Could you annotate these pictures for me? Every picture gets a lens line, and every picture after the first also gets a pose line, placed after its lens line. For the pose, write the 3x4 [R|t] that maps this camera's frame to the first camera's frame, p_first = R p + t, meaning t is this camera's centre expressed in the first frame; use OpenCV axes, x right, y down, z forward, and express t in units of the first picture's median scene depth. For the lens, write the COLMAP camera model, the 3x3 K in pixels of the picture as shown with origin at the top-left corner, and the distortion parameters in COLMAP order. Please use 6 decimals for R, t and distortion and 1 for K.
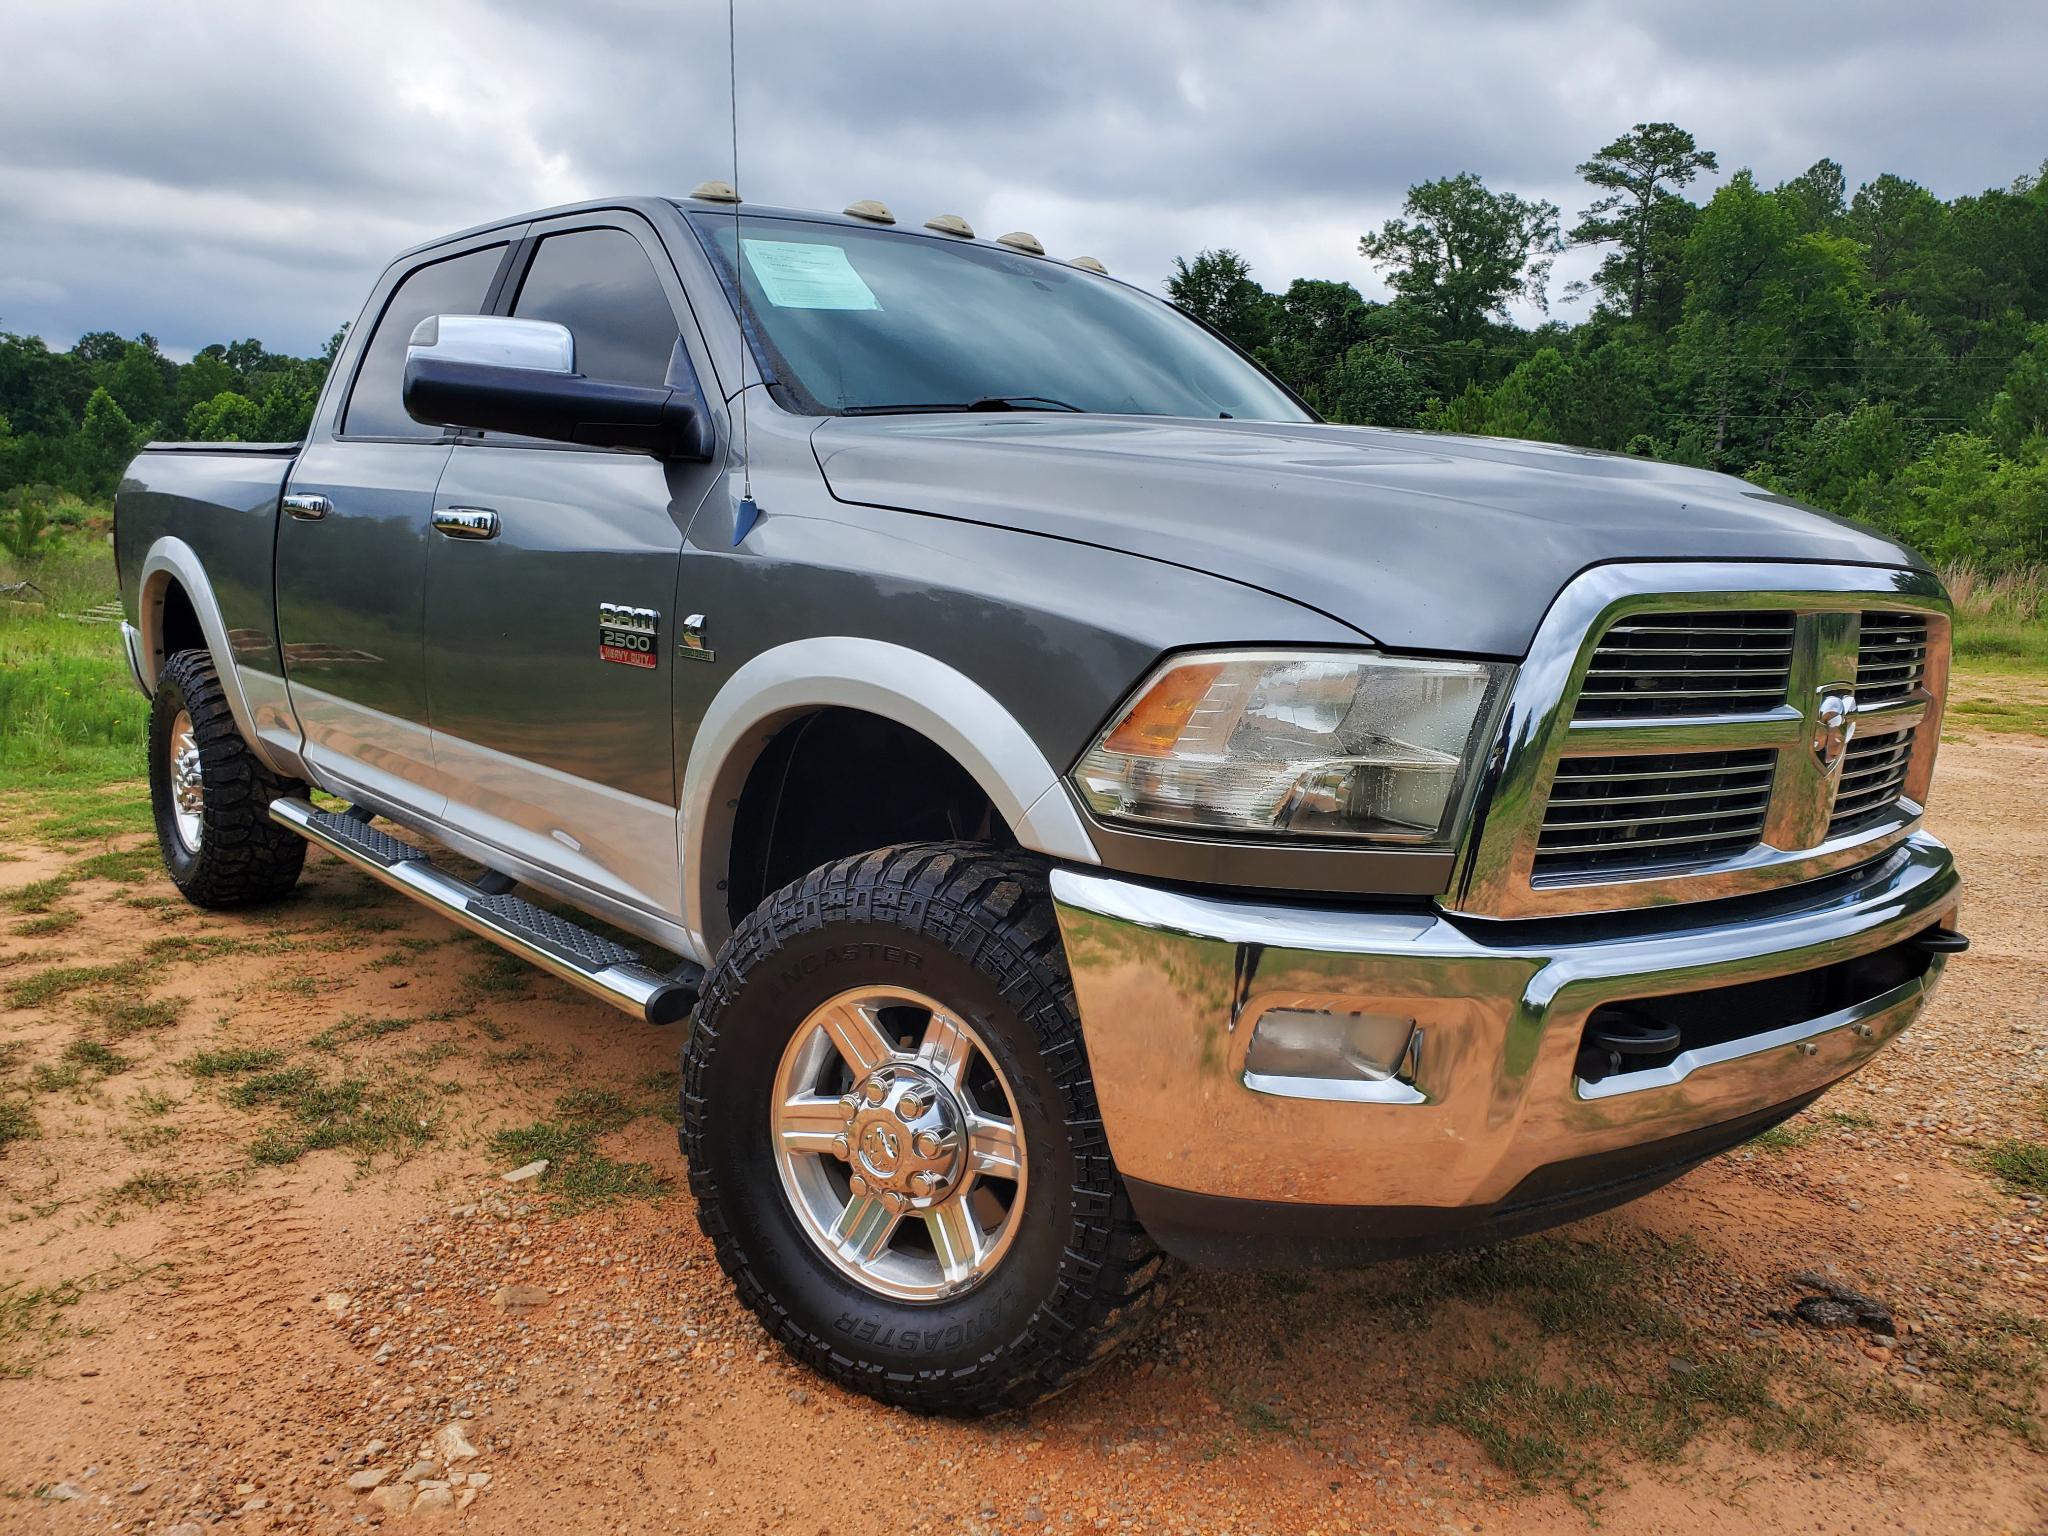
lens RADIAL K [[1631.4, 0, 1017.0], [0, 1631.4, 723.4], [0, 0, 1]] dist [-0.009181, 0.065812]
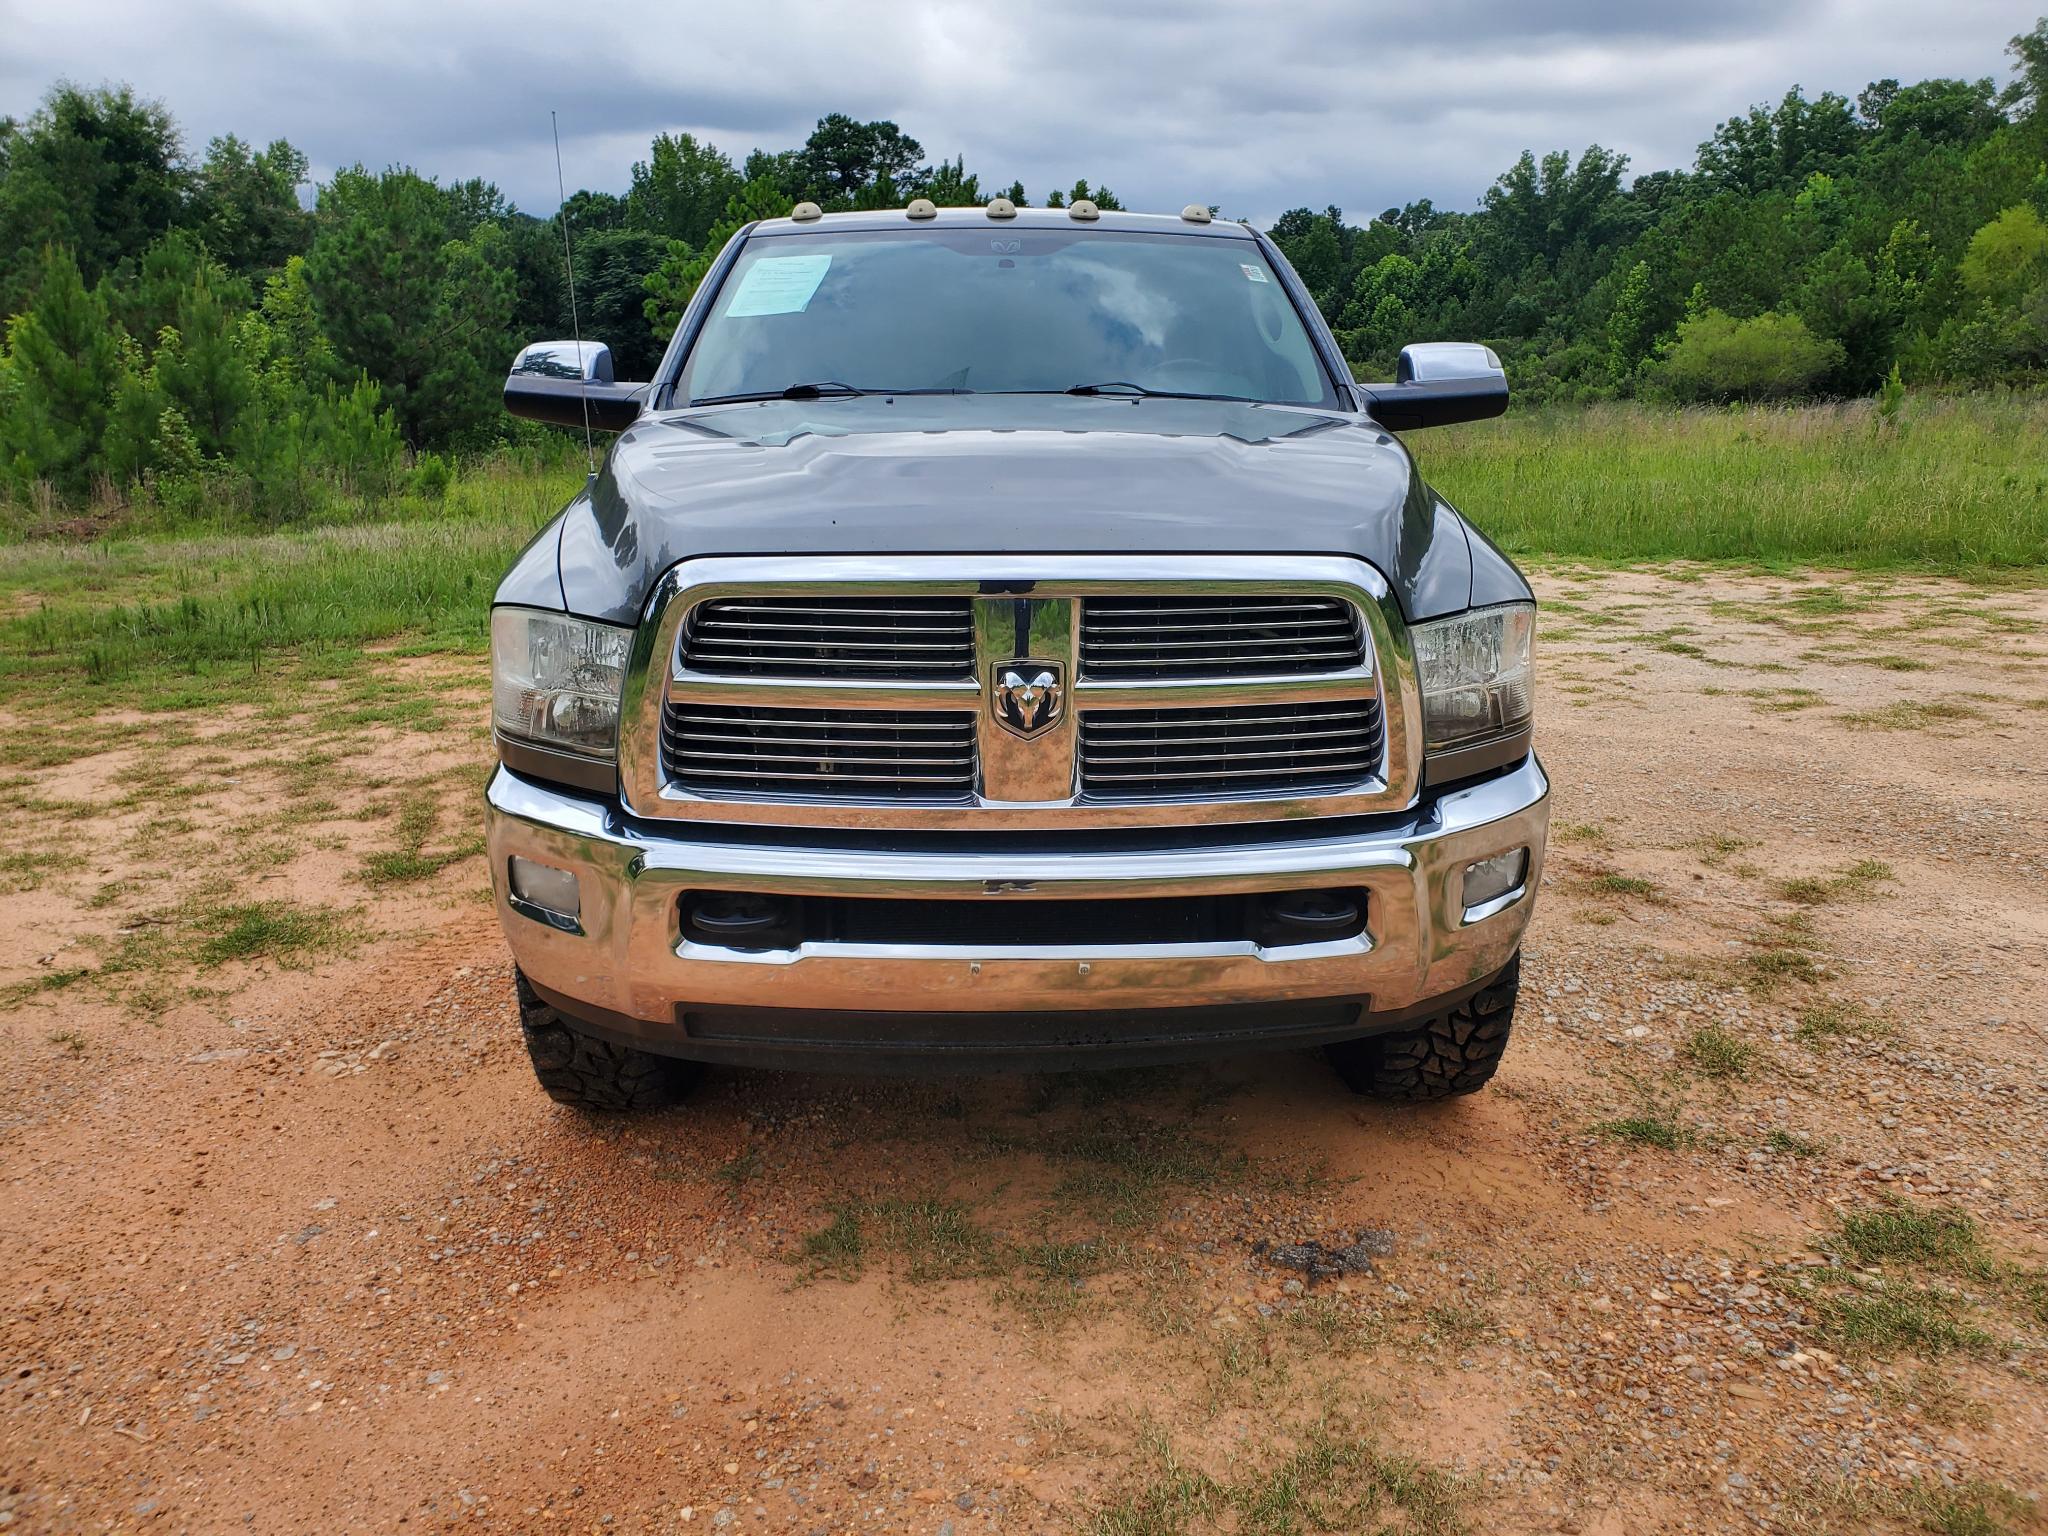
lens RADIAL K [[1651.9, 0, 1032.8], [0, 1651.9, 670.5], [0, 0, 1]] dist [0.028123, 0.000239]
pose [[0.777850, 0.075723, -0.623871, 0.559358], [-0.038026, 0.996566, 0.073548, -0.046321], [0.627298, -0.033486, 0.778059, 0.049747]]
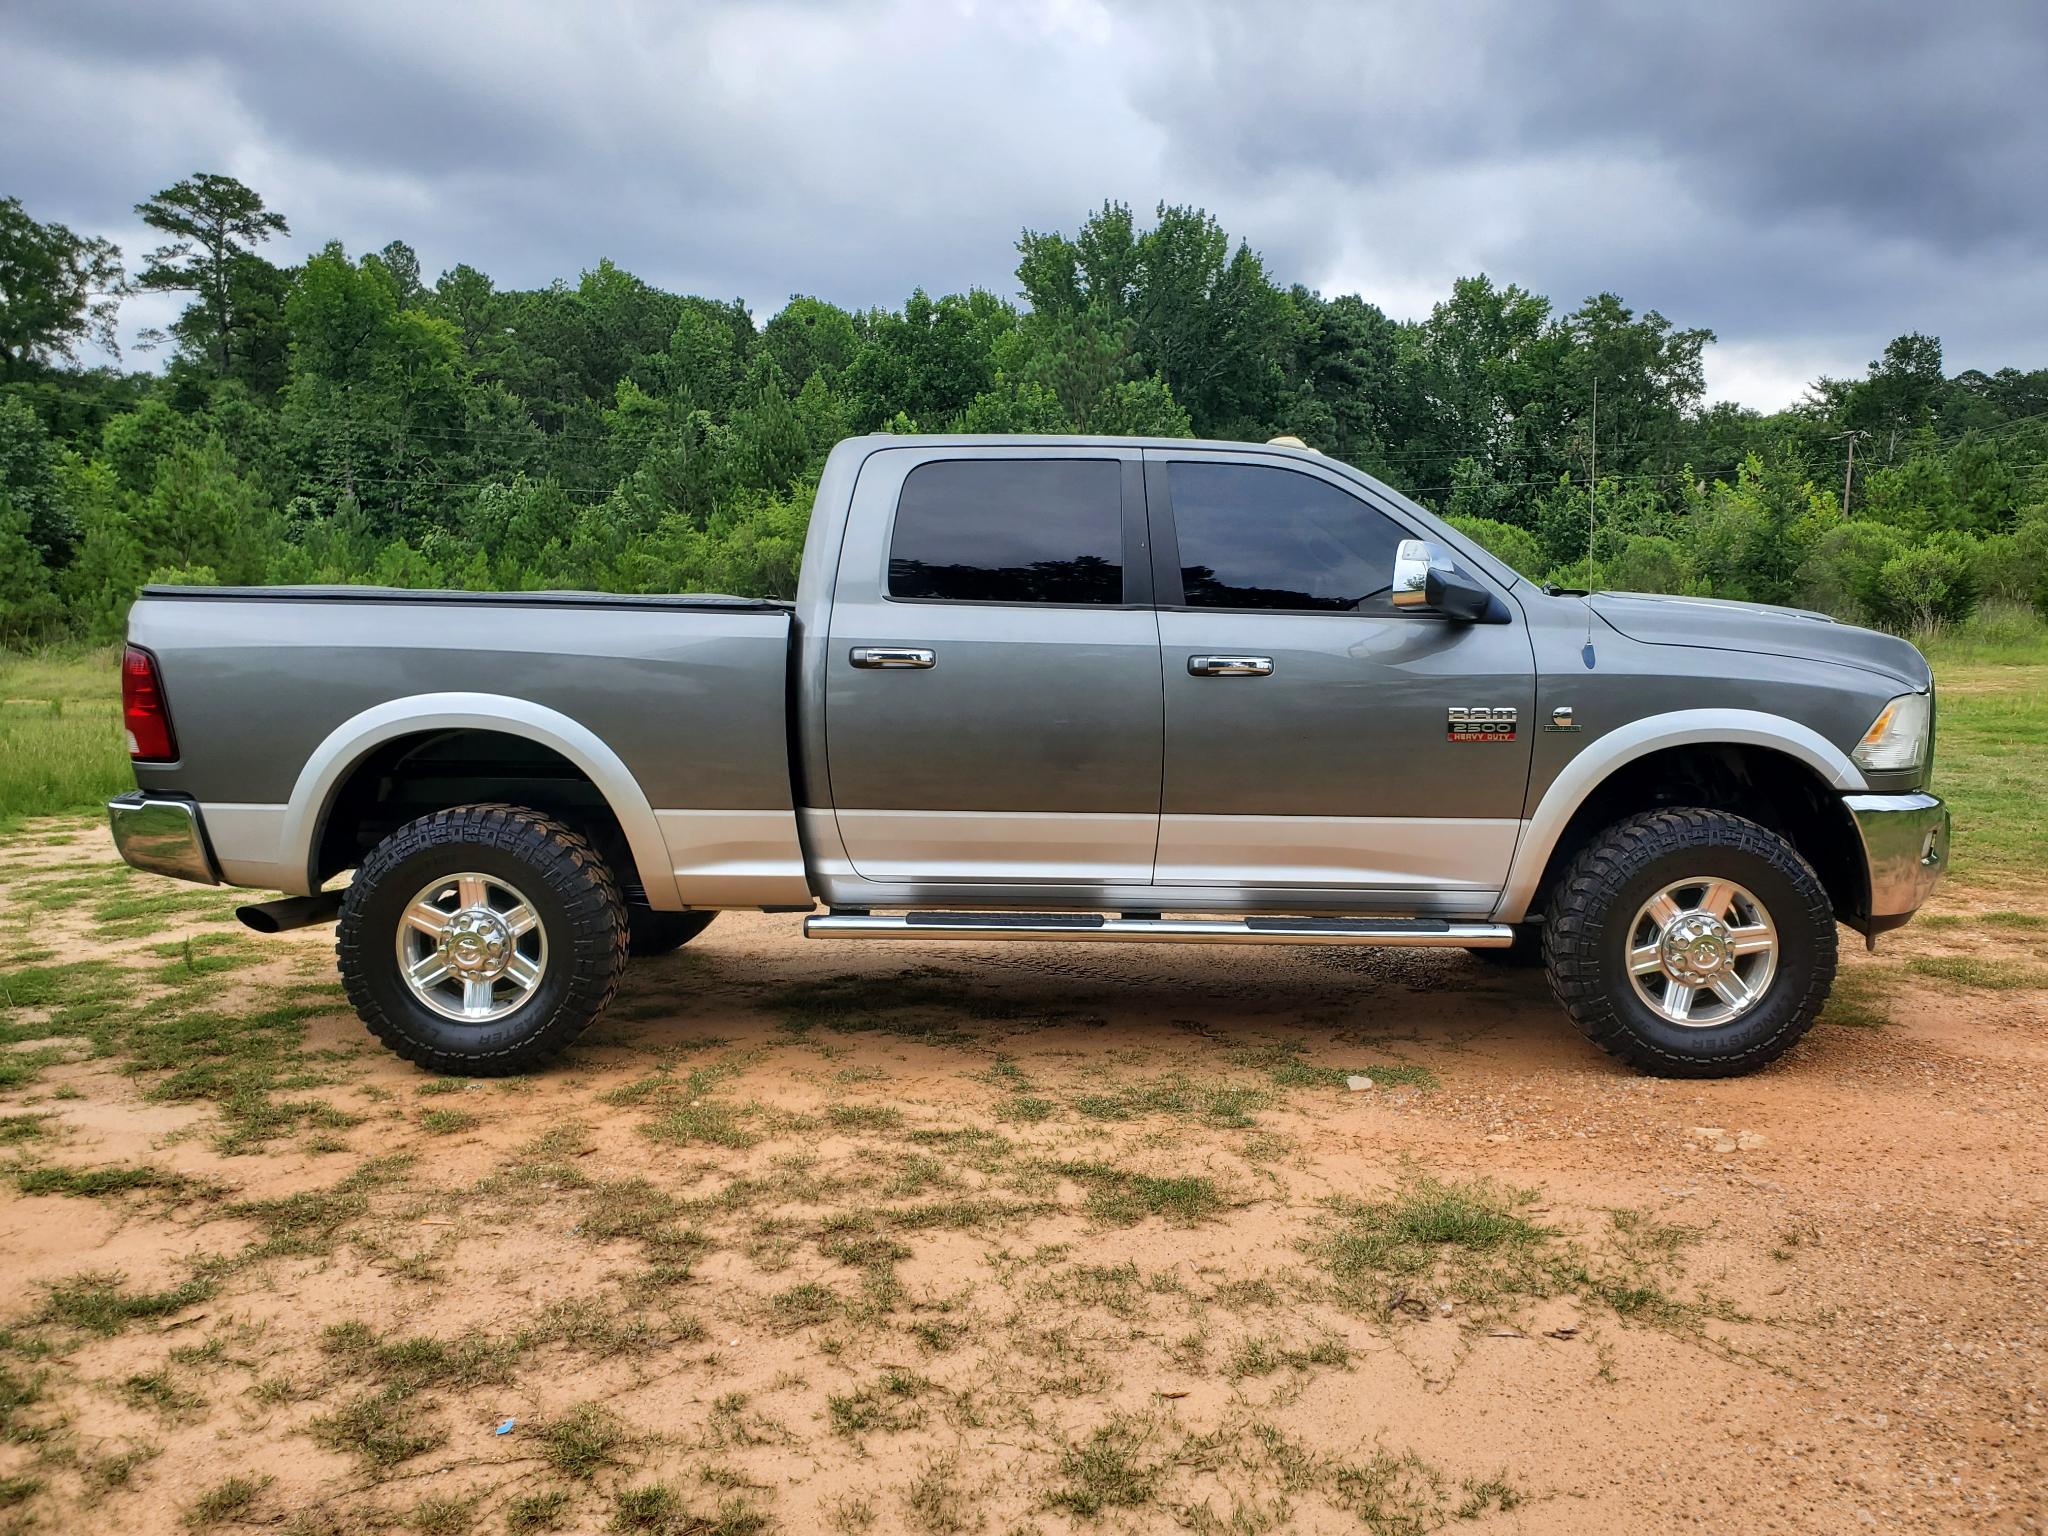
lens RADIAL K [[1589.6, 0, 1054.7], [0, 1589.6, 793.0], [0, 0, 1]] dist [-0.003939, 0.039151]
pose [[0.656019, -0.121539, 0.744894, -1.001122], [0.112544, 0.991667, 0.062687, -0.077333], [-0.746306, 0.042709, 0.664231, 0.133274]]
